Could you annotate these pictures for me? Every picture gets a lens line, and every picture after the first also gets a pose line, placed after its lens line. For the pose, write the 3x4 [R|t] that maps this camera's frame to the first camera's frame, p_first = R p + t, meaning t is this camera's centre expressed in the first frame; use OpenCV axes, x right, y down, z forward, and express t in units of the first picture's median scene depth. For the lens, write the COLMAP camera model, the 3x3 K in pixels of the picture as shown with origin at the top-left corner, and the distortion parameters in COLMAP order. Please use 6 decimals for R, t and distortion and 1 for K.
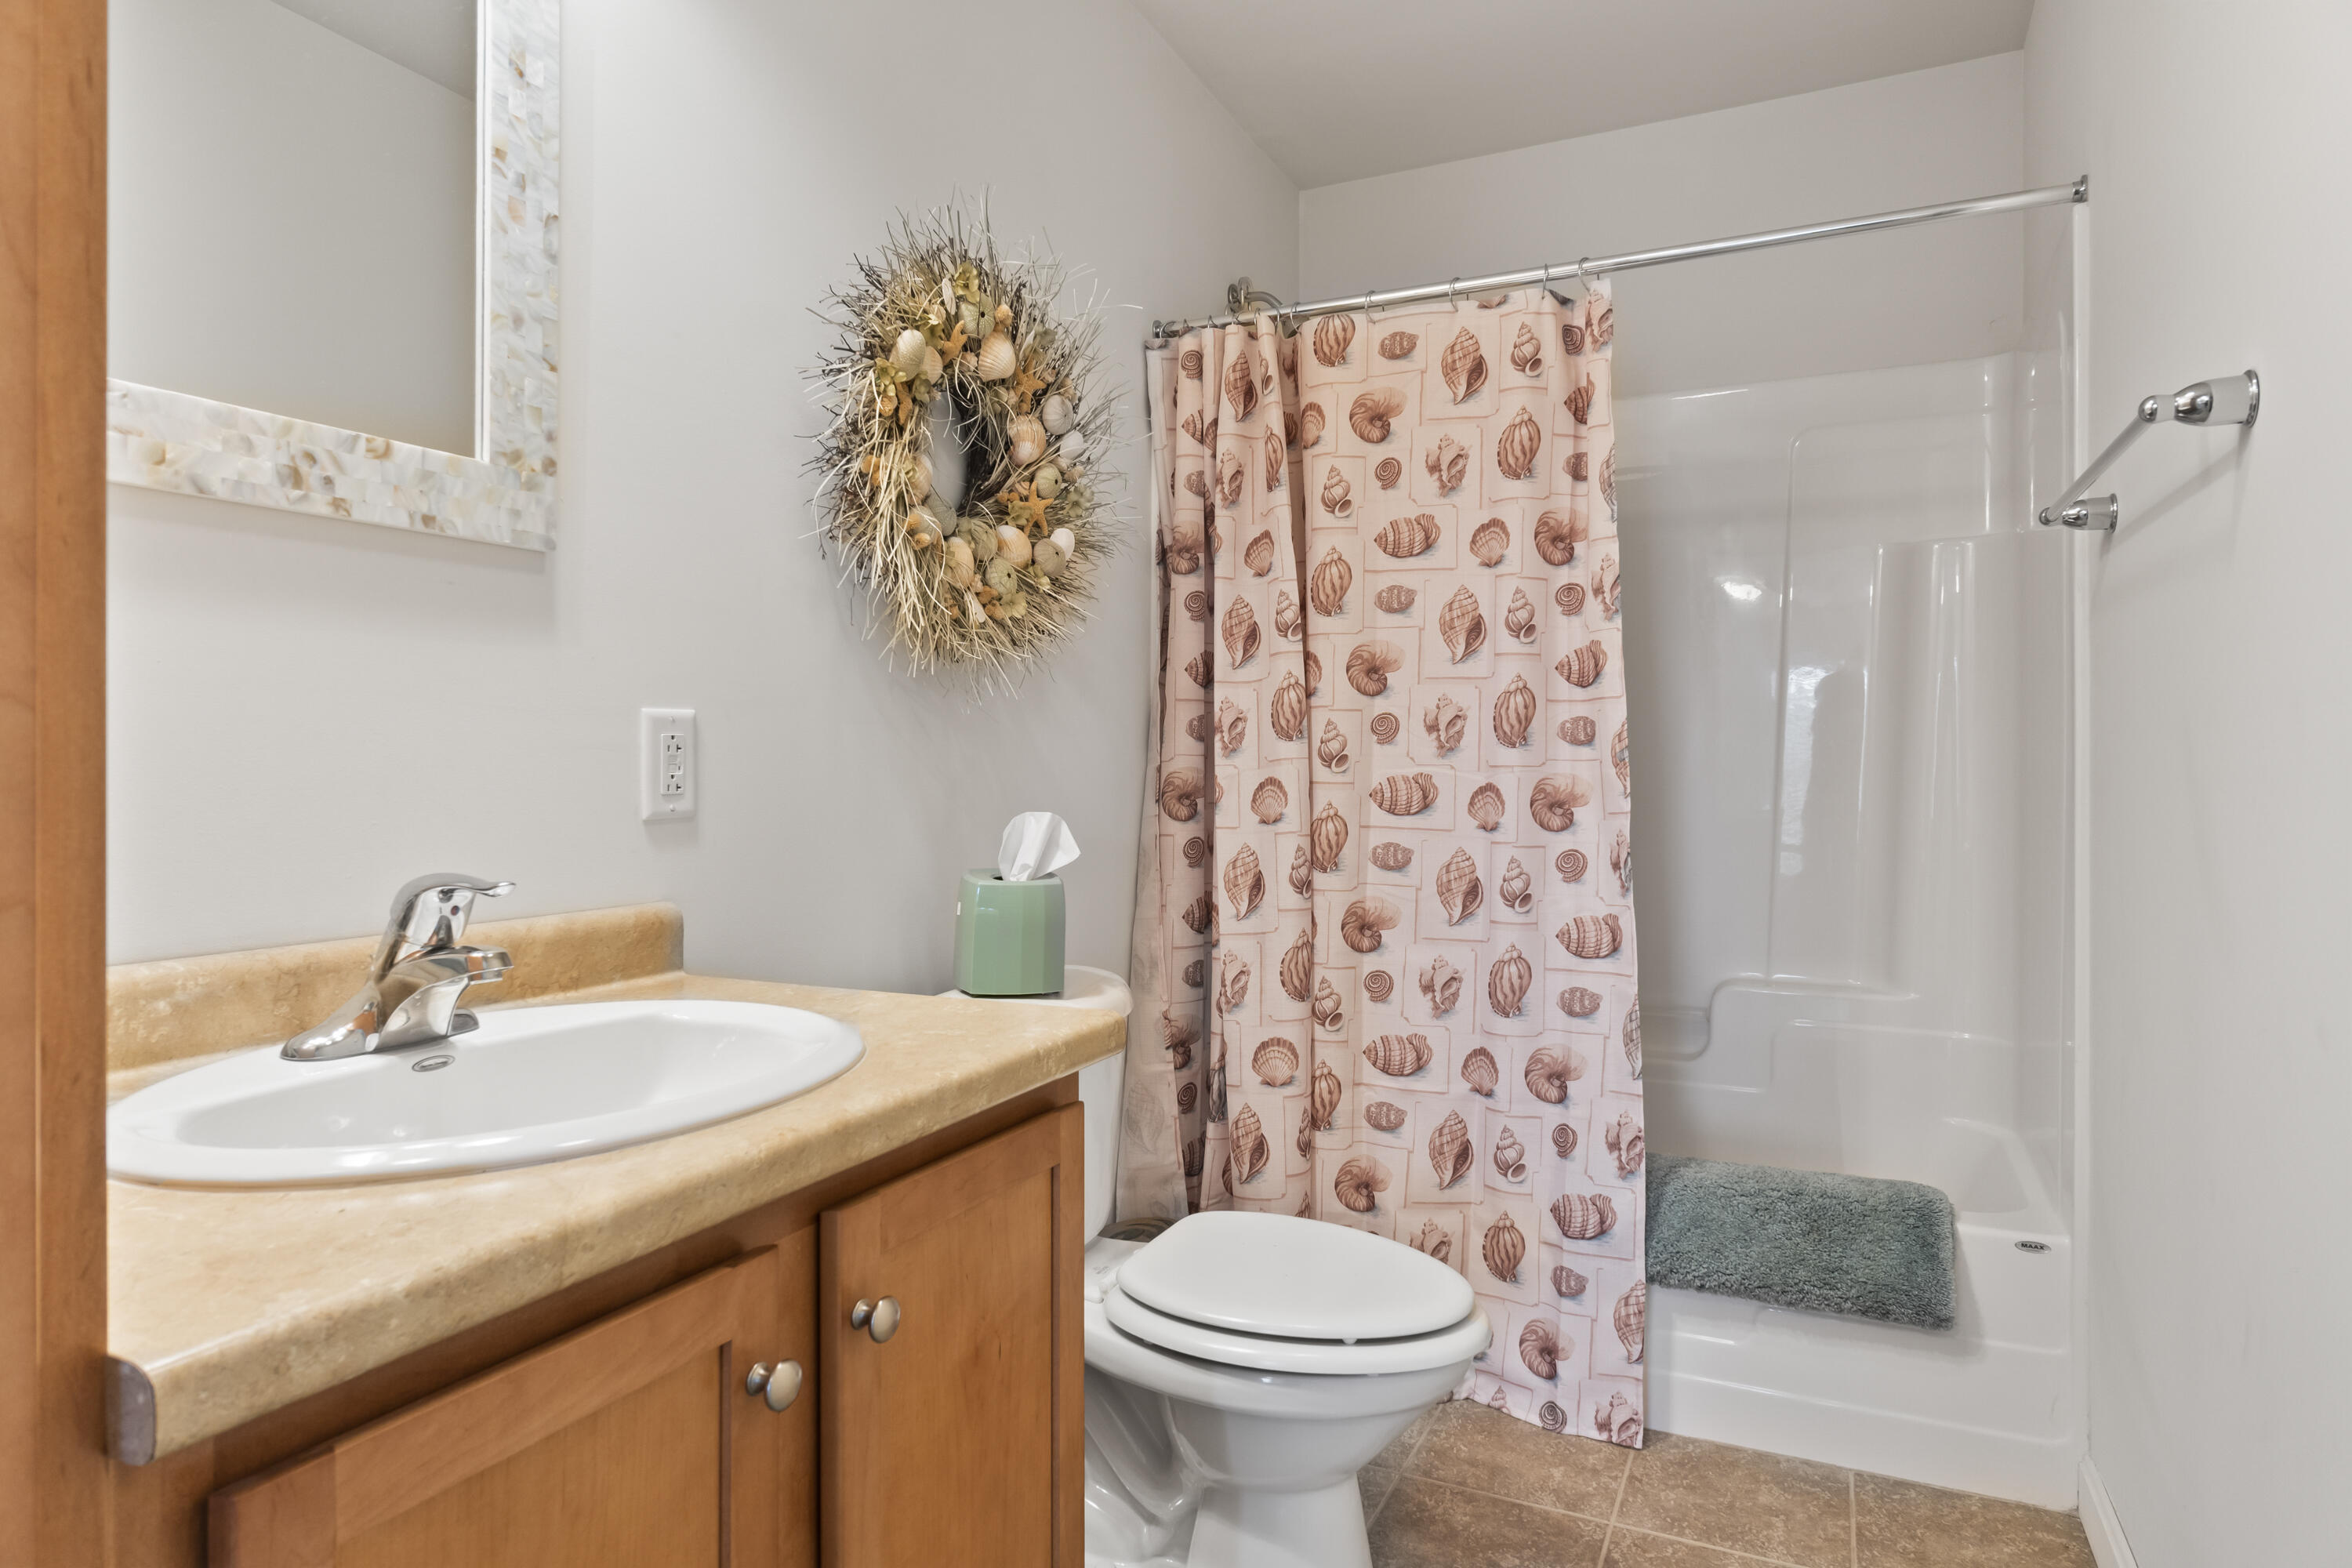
lens RADIAL K [[1356.3, 0, 1171.0], [0, 1356.3, 777.7], [0, 0, 1]] dist [-0.002517, 0.002974]
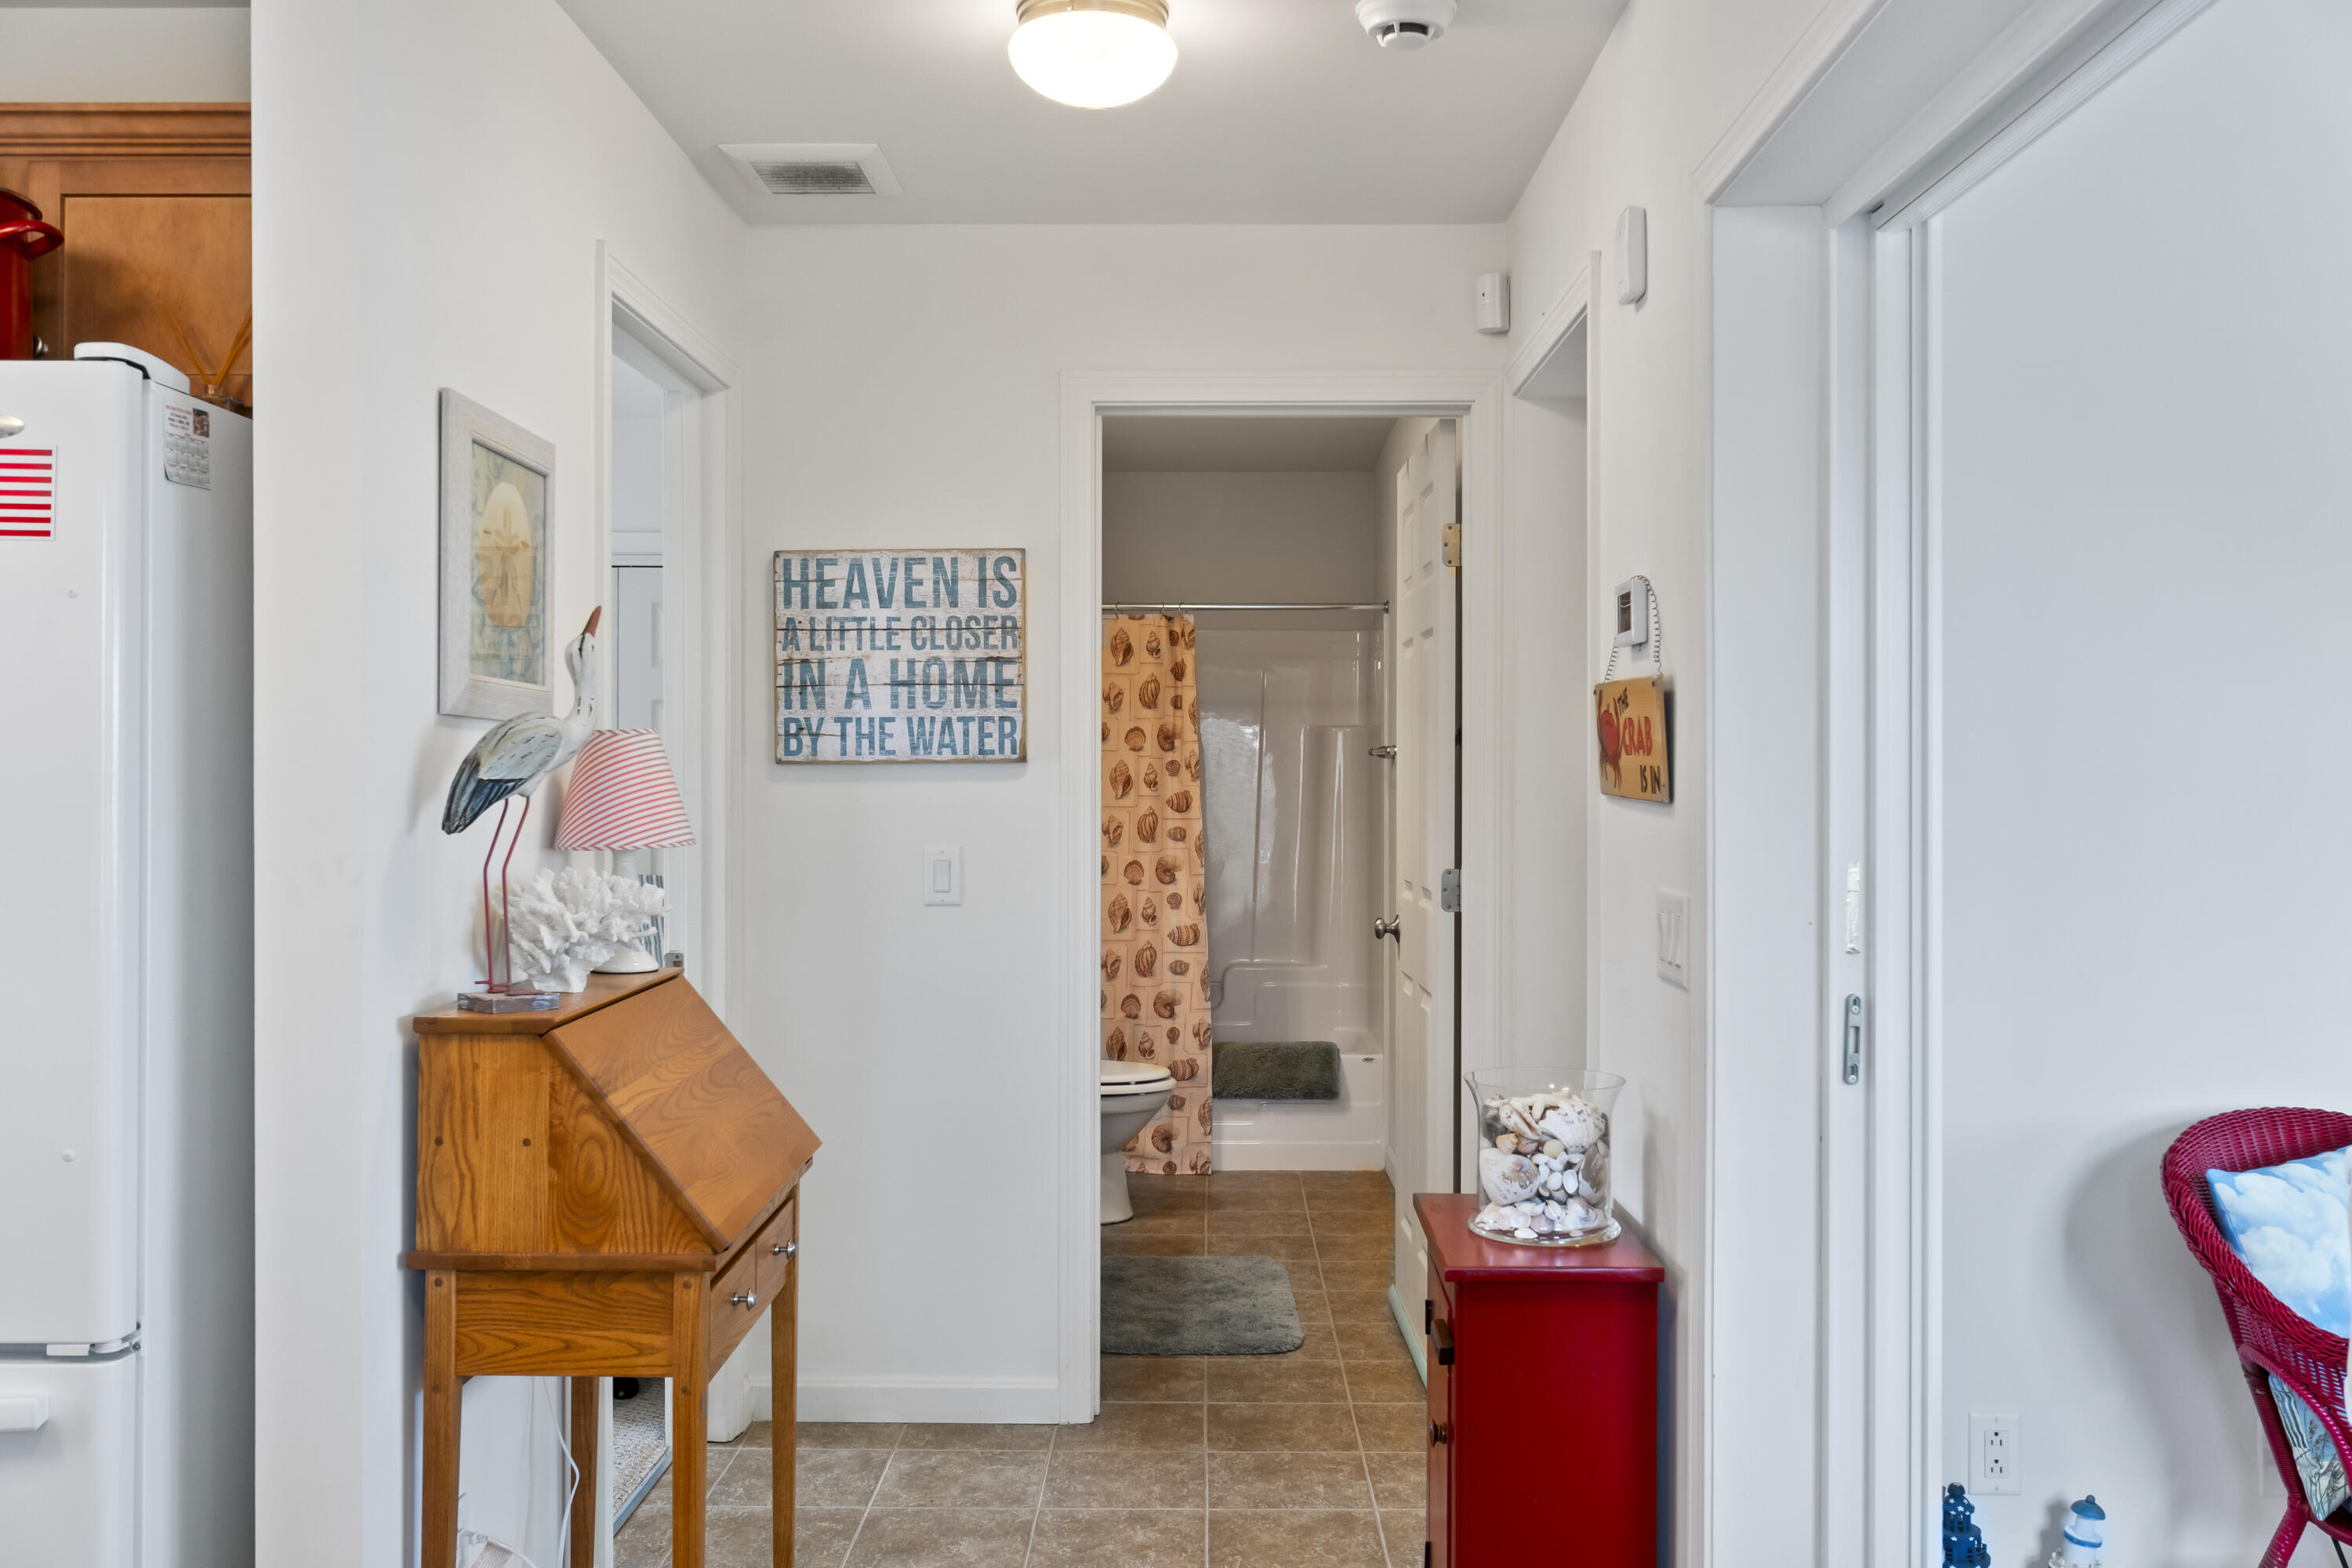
lens RADIAL K [[2023.1, 0, 1178.3], [0, 2023.1, 787.8], [0, 0, 1]] dist [0.006778, 0.004711]
pose [[0.910268, 0.000434, 0.414019, -0.950177], [0.000439, 0.999998, -0.002014, -0.097648], [-0.414019, 0.002015, 0.910266, -1.751115]]
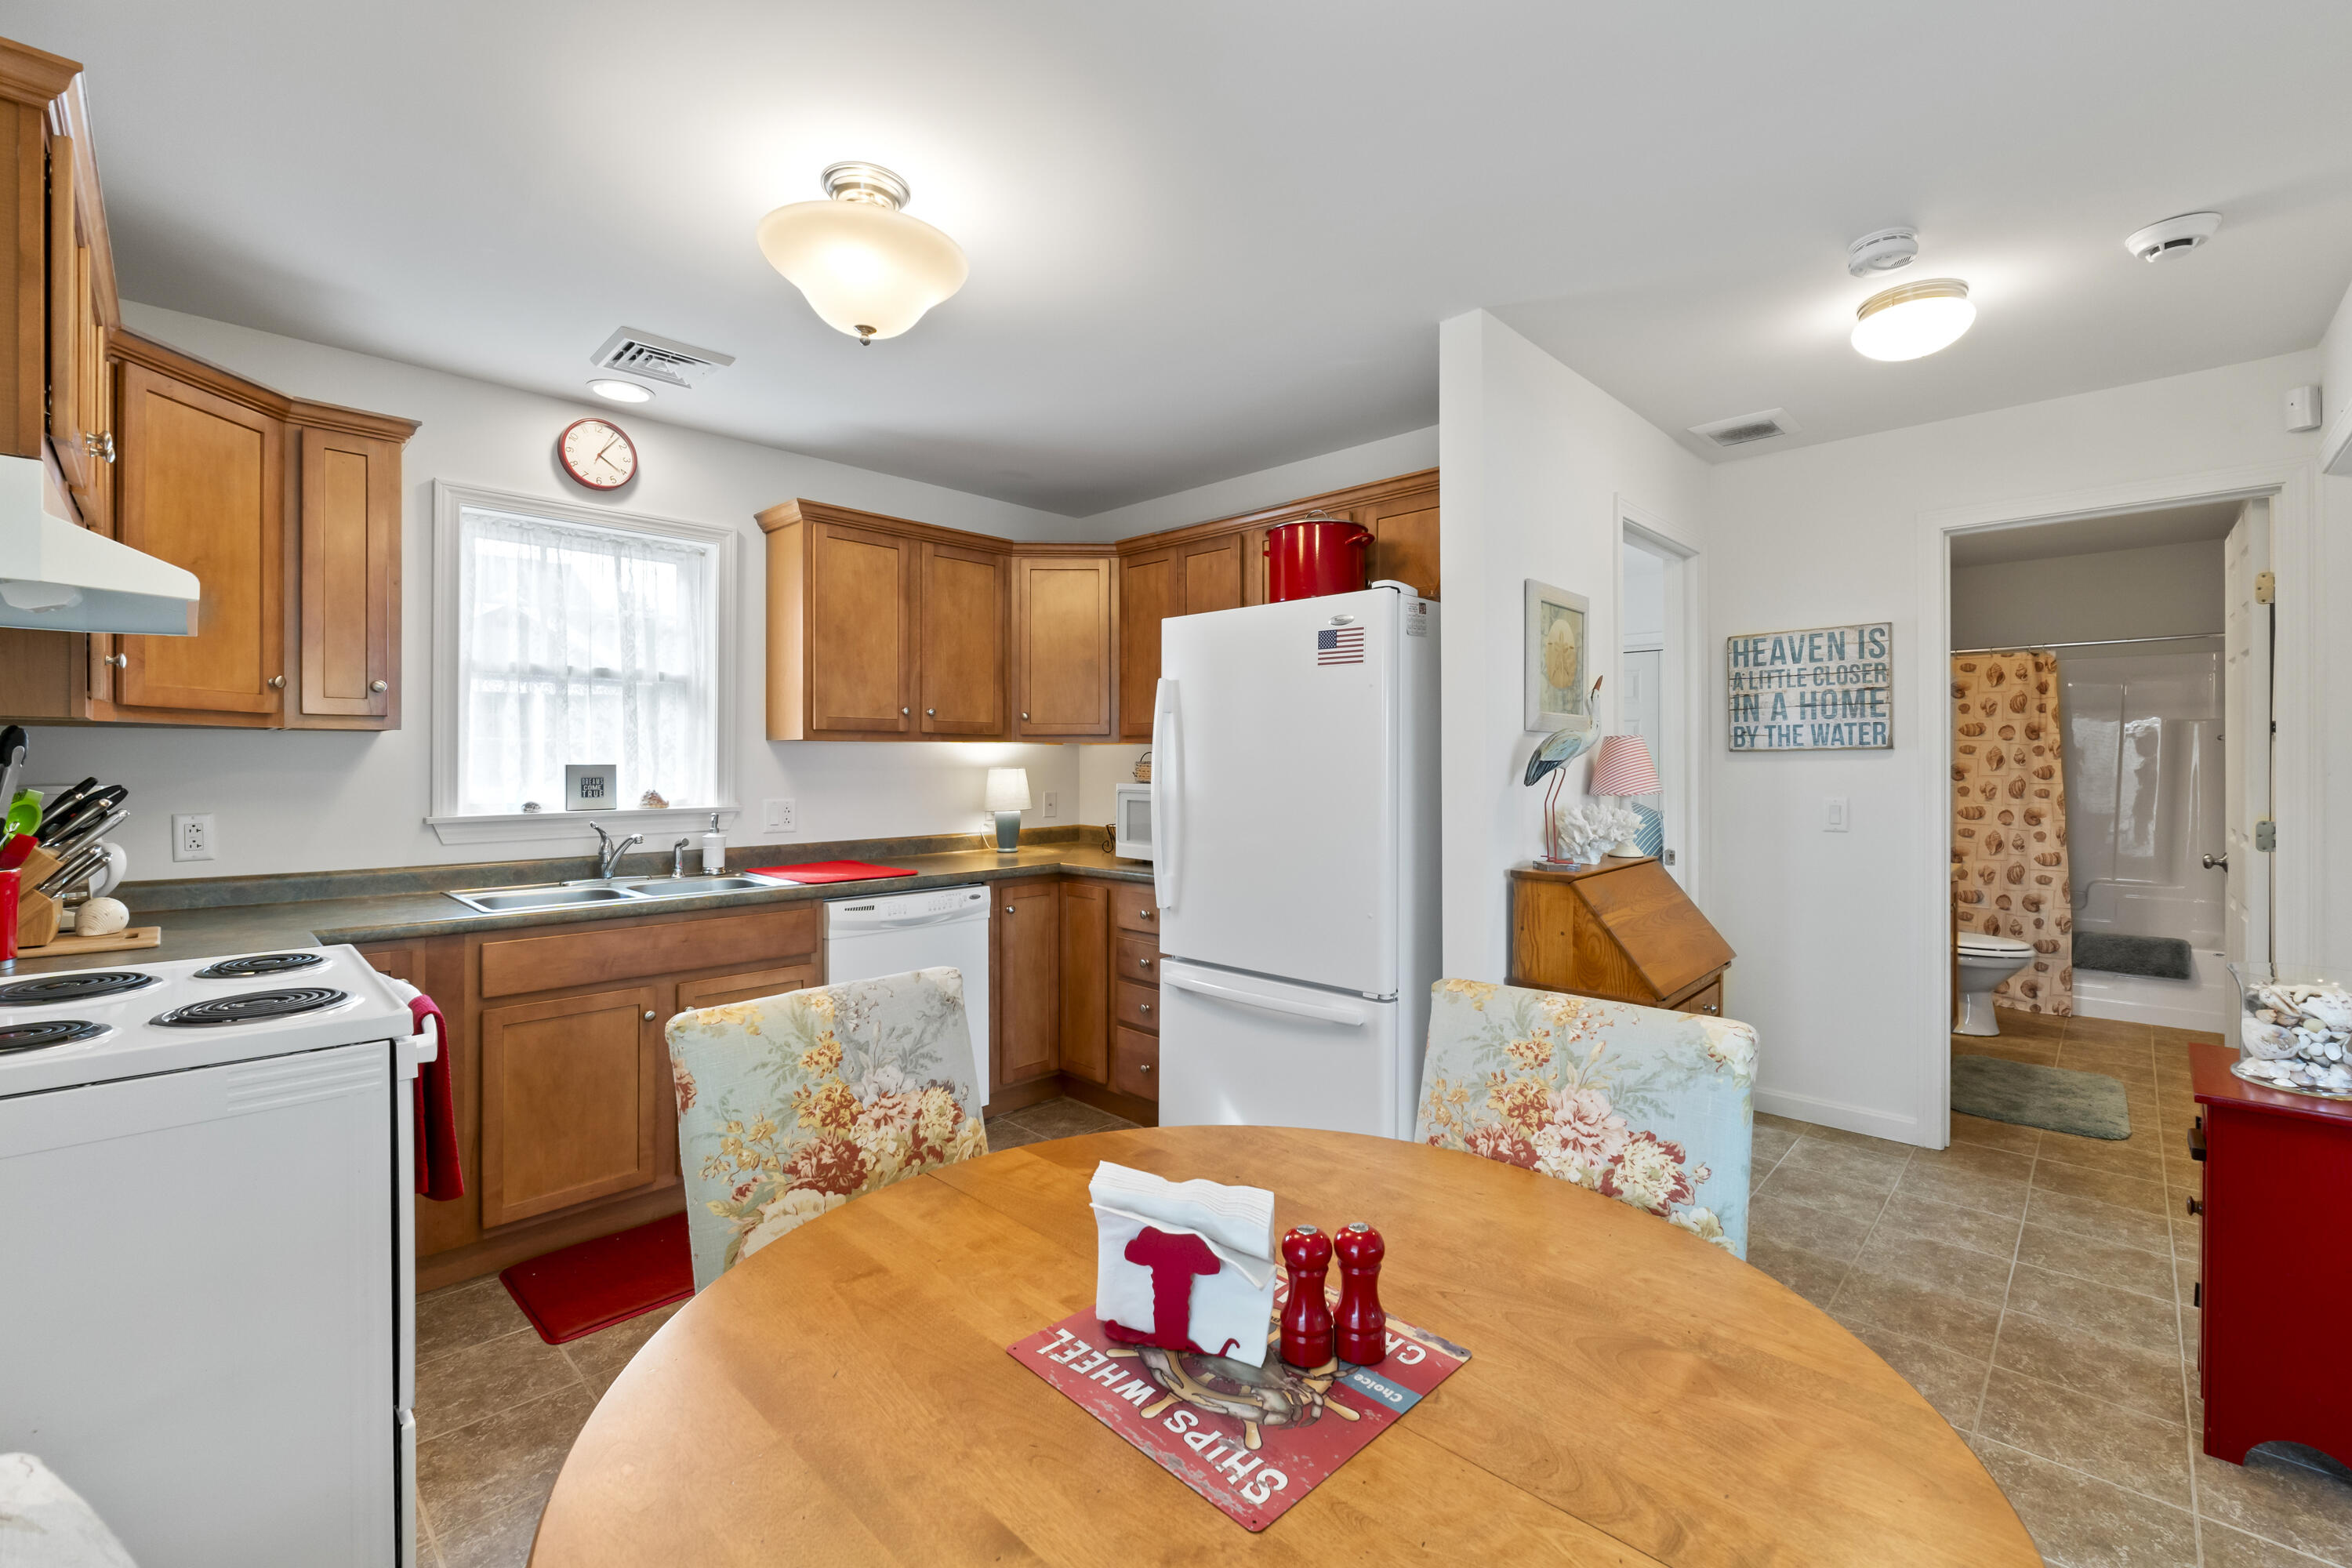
lens RADIAL K [[1011.2, 0, 1174.2], [0, 1011.2, 764.2], [0, 0, 1]] dist [-0.000645, -0.000826]
pose [[0.942205, -0.002854, -0.335026, -0.807442], [0.001578, 0.999990, -0.004081, -0.095949], [0.335034, 0.003316, 0.942200, -1.870391]]
